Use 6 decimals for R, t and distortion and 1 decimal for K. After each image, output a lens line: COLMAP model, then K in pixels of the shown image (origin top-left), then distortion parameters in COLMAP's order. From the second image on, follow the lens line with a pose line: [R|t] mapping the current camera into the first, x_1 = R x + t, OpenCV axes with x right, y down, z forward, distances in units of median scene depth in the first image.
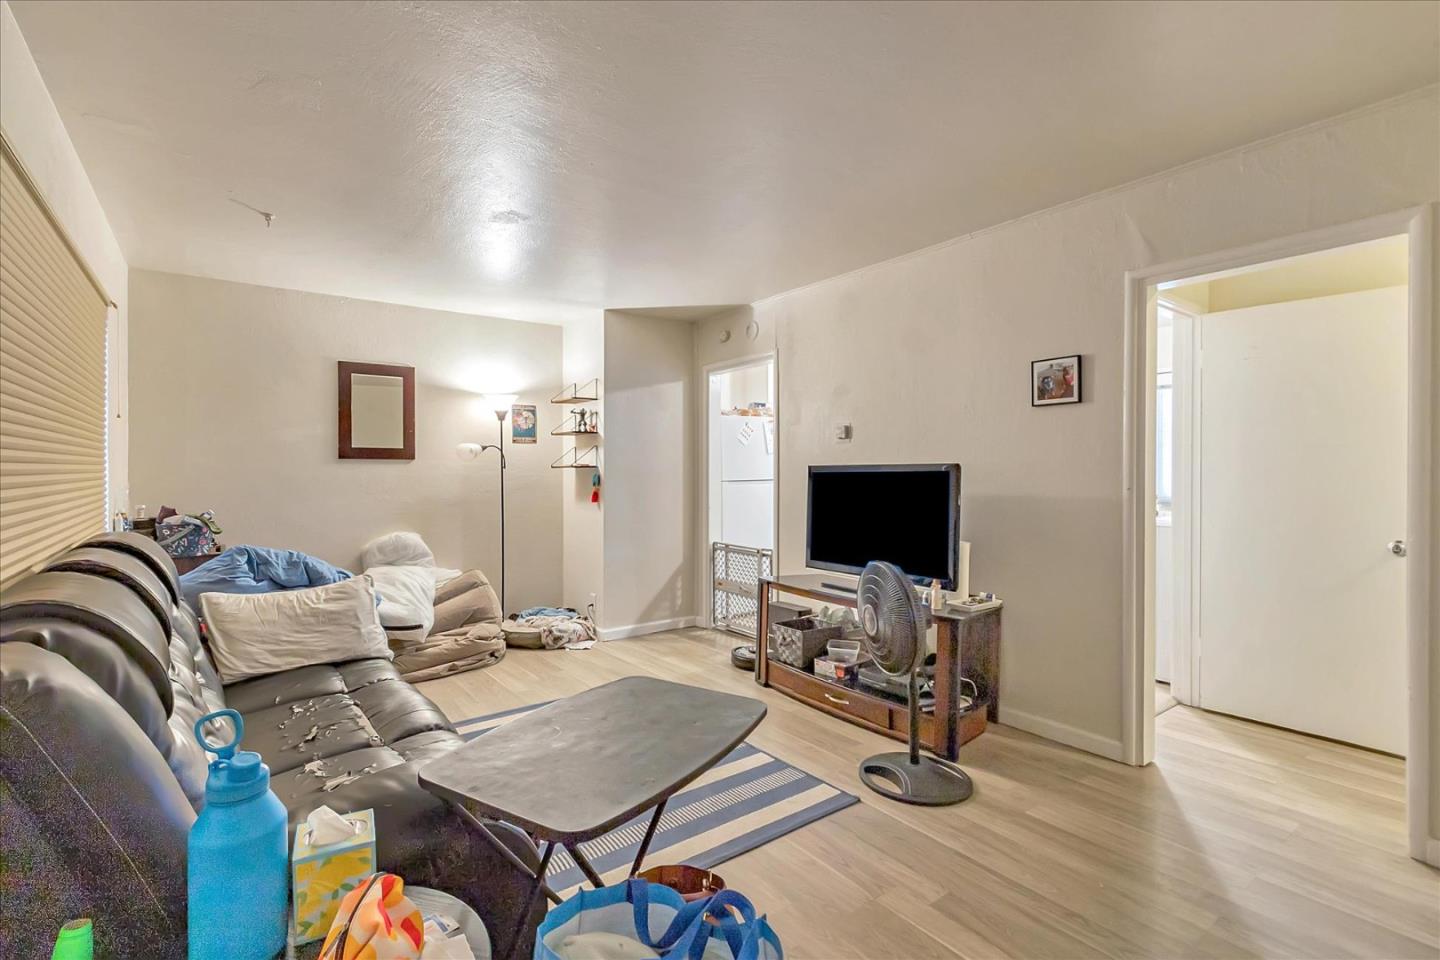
lens RADIAL K [[659.9, 0, 720.0], [0, 659.9, 480.0], [0, 0, 1]] dist [-0.000107, 0.000010]
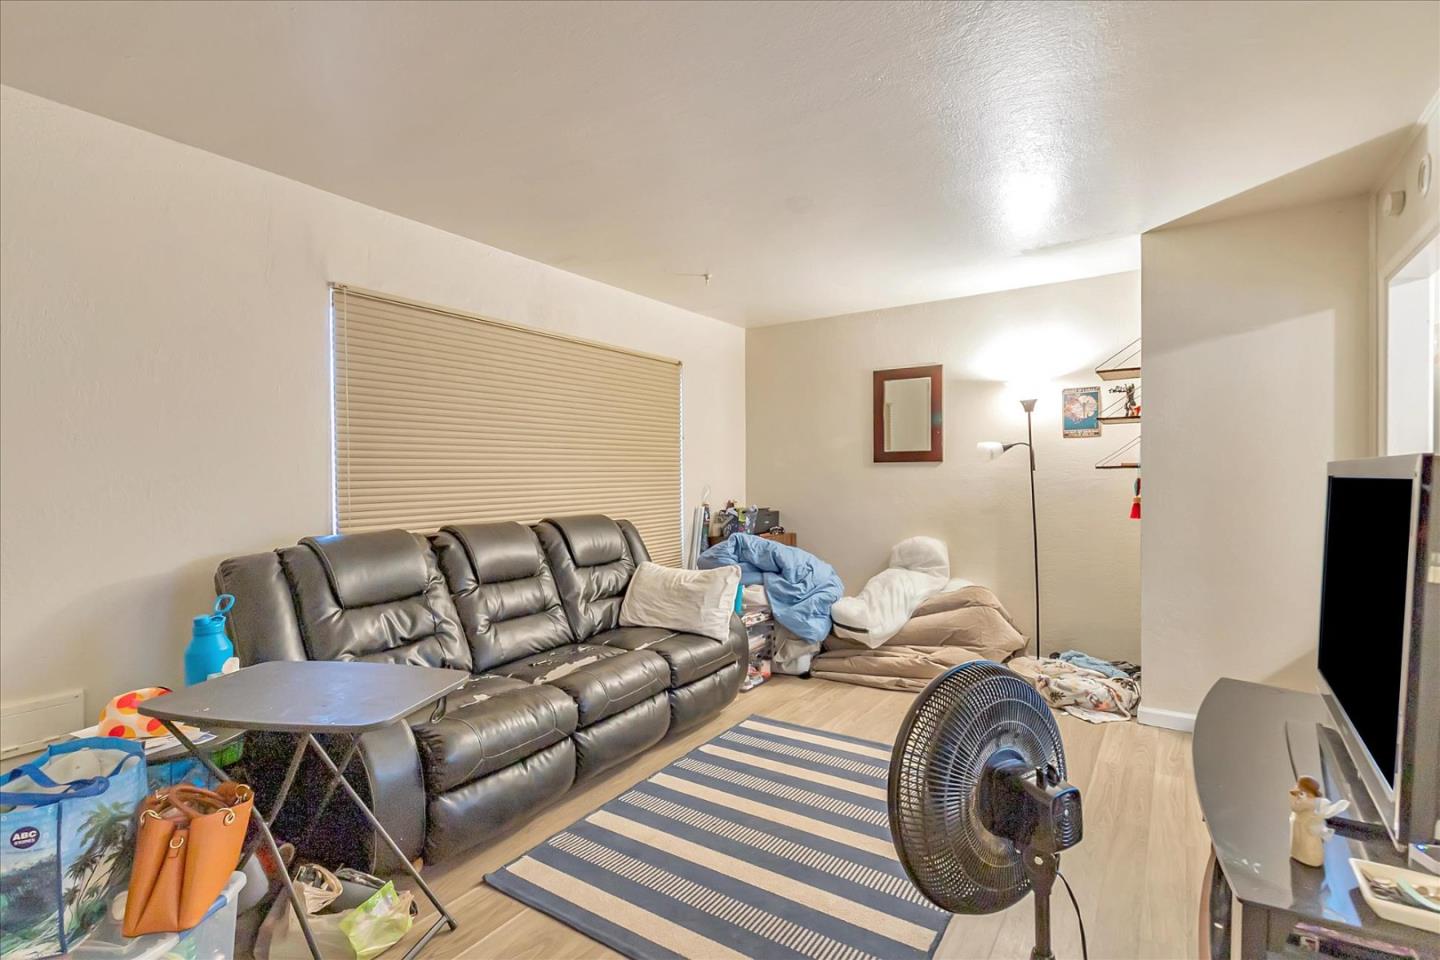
lens RADIAL K [[684.5, 0, 702.5], [0, 684.5, 483.0], [0, 0, 1]] dist [0.003322, 0.000221]
pose [[0.311950, 0.010236, -0.950044, 0.369675], [-0.007143, 0.999939, 0.008428, -0.006257], [0.950072, 0.004157, 0.312004, 0.369288]]
